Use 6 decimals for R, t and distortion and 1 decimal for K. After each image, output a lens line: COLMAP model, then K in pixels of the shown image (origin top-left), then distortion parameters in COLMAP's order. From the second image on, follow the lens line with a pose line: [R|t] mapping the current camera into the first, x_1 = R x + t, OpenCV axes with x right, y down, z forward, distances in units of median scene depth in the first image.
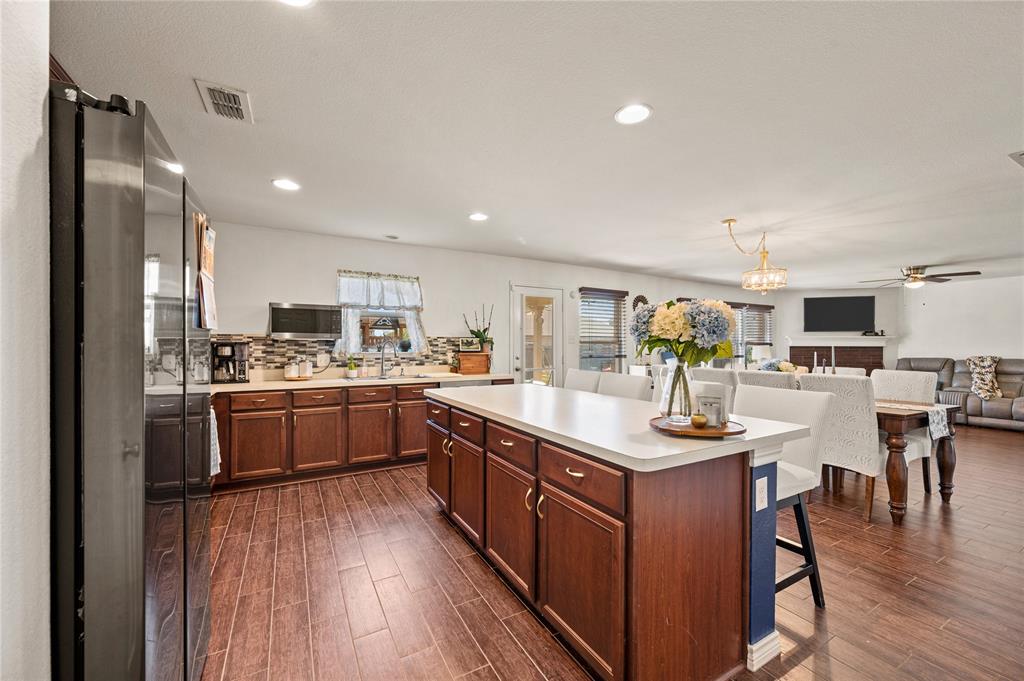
lens RADIAL K [[404.1, 0, 512.1], [0, 404.1, 346.6], [0, 0, 1]] dist [-0.000904, -0.000103]
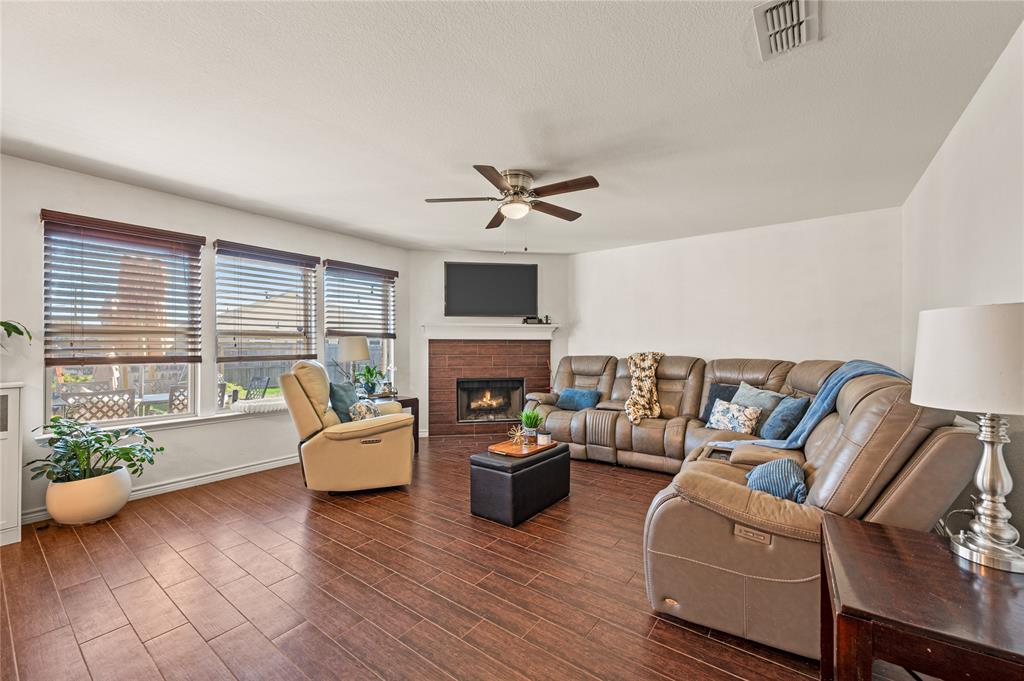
lens RADIAL K [[404.1, 0, 514.7], [0, 404.1, 339.2], [0, 0, 1]] dist [-0.000904, -0.000103]
pose [[0.911611, 0.000439, 0.411054, 0.665125], [0.003649, 0.999951, -0.009160, 0.006092], [-0.411038, 0.009851, 0.911565, 0.453586]]
